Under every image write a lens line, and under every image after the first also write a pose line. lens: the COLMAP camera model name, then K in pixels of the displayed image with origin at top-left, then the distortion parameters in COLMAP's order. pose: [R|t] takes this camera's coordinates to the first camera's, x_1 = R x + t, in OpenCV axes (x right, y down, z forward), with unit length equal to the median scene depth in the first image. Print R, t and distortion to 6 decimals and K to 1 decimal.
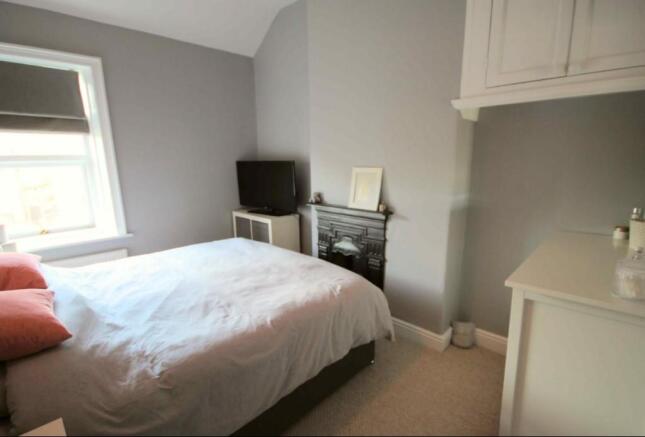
lens RADIAL K [[317.8, 0, 322.5], [0, 317.8, 218.5], [0, 0, 1]] dist [0.000653, 0.000061]
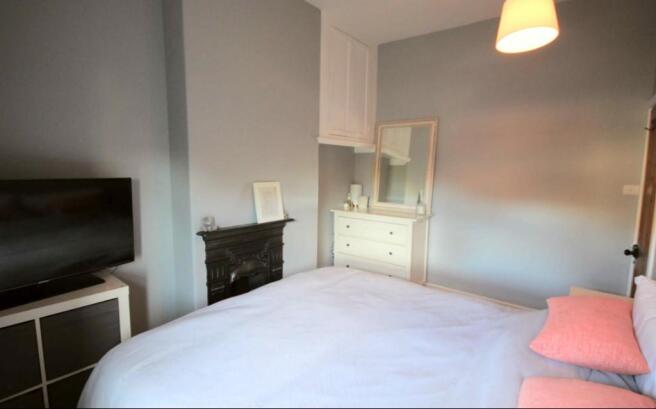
lens RADIAL K [[323.6, 0, 328.0], [0, 323.6, 204.5], [0, 0, 1]] dist [-0.000212, 0.000013]
pose [[-0.083452, -0.106041, 0.990854, -0.968370], [0.172436, 0.977786, 0.119165, -0.185830], [-0.981479, 0.180803, -0.063313, 0.905501]]
